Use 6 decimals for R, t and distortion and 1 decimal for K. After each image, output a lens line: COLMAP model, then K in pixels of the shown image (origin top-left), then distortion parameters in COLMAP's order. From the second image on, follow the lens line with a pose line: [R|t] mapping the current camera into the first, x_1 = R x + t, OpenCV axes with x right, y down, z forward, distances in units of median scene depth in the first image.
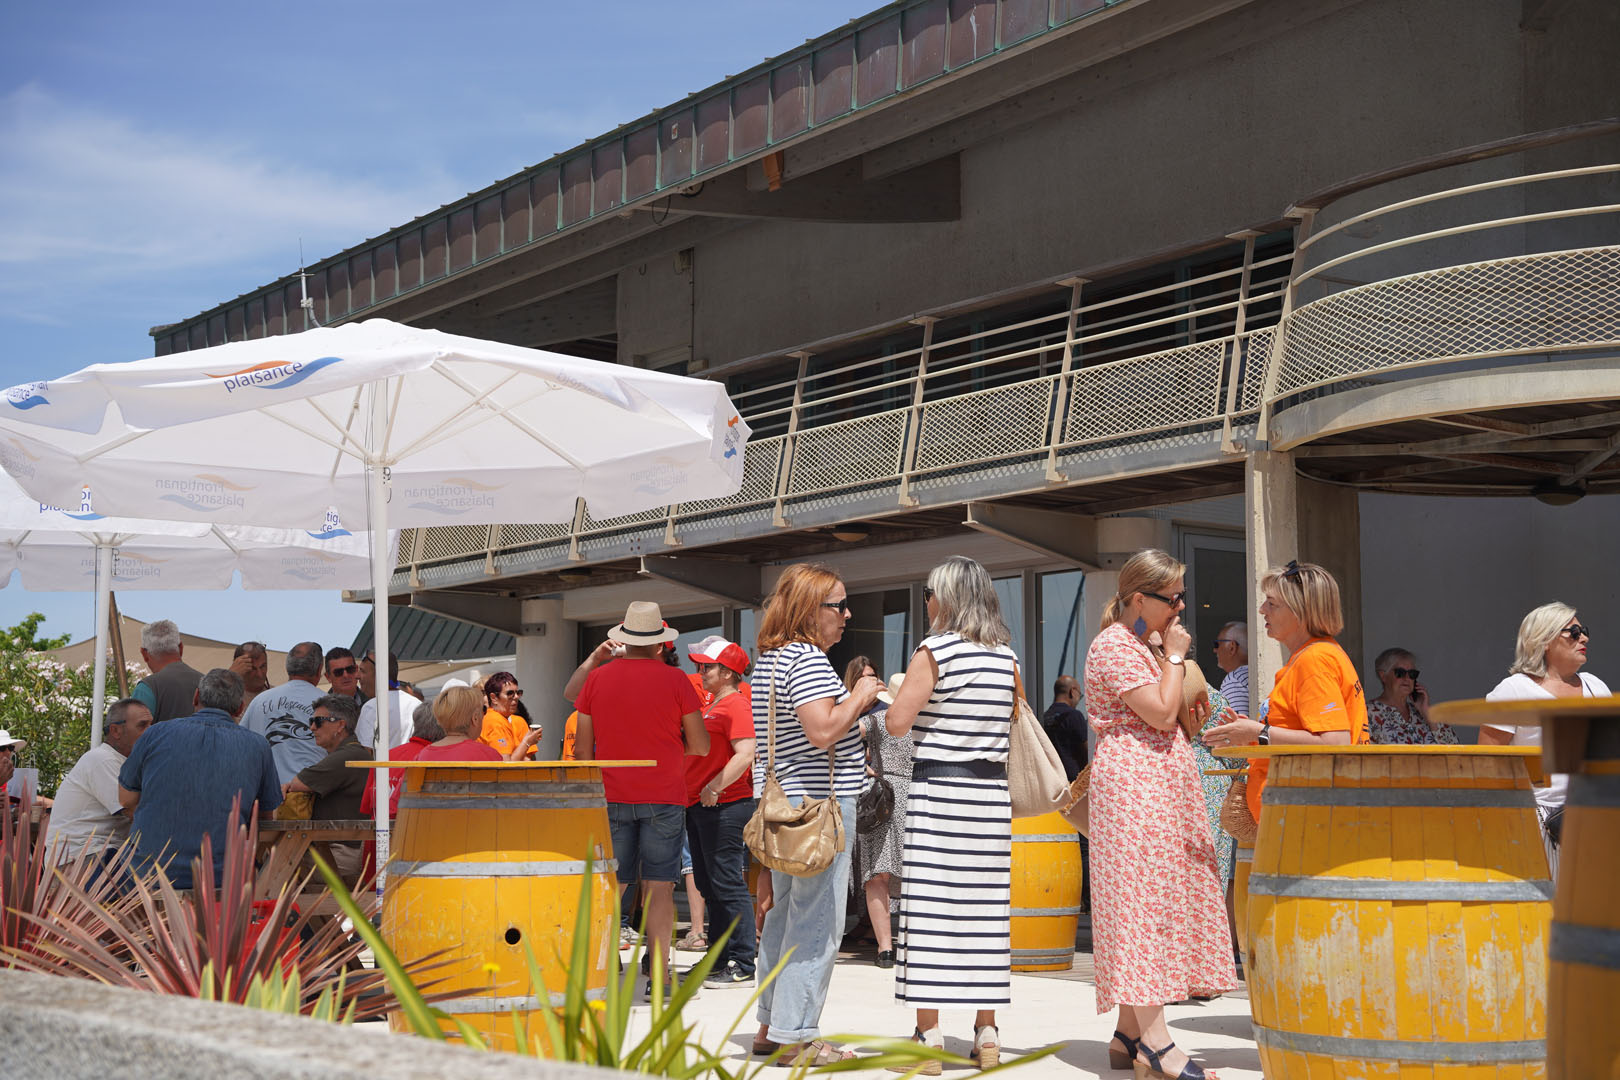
lens RADIAL K [[2256.0, 0, 807.0], [0, 2256.0, 542.8], [0, 0, 1]] dist [0.190505, 0.000000]
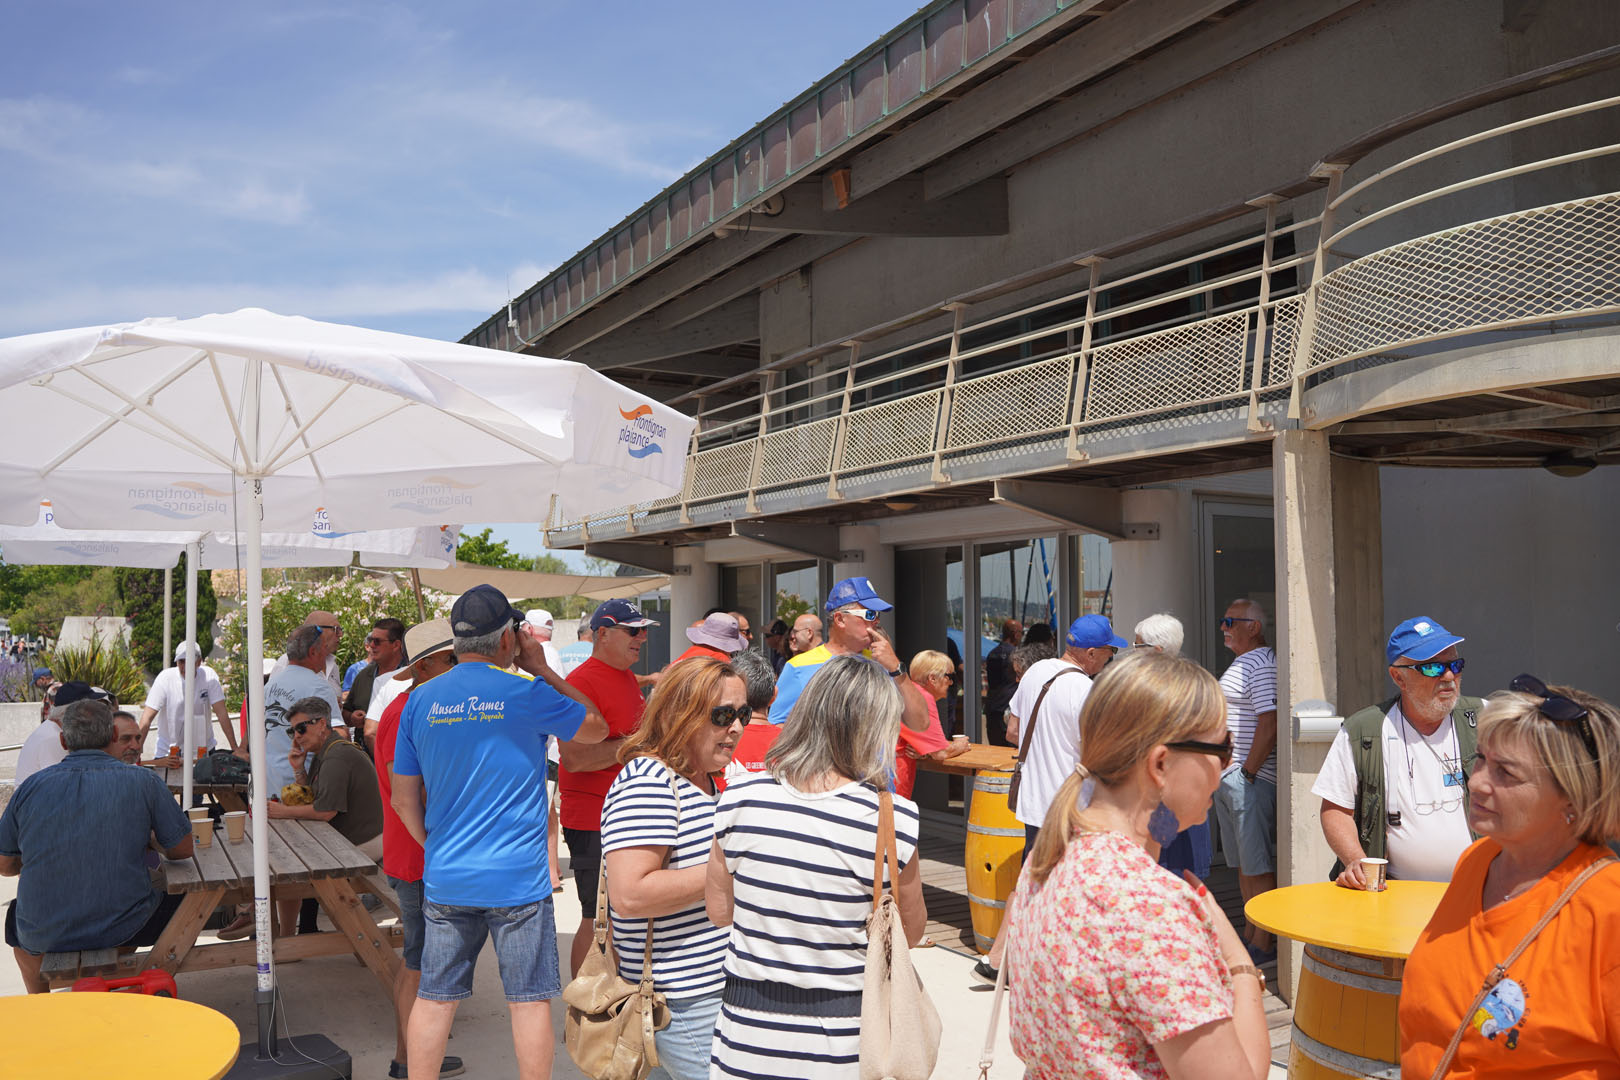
lens RADIAL K [[1320.7, 0, 807.7], [0, 1320.7, 538.1], [0, 0, 1]] dist [-0.156360, 0.105852]
pose [[0.992654, -0.013460, -0.120233, 0.061272], [0.019507, 0.998596, 0.049259, -0.023565], [0.119401, -0.051243, 0.991523, 0.412281]]
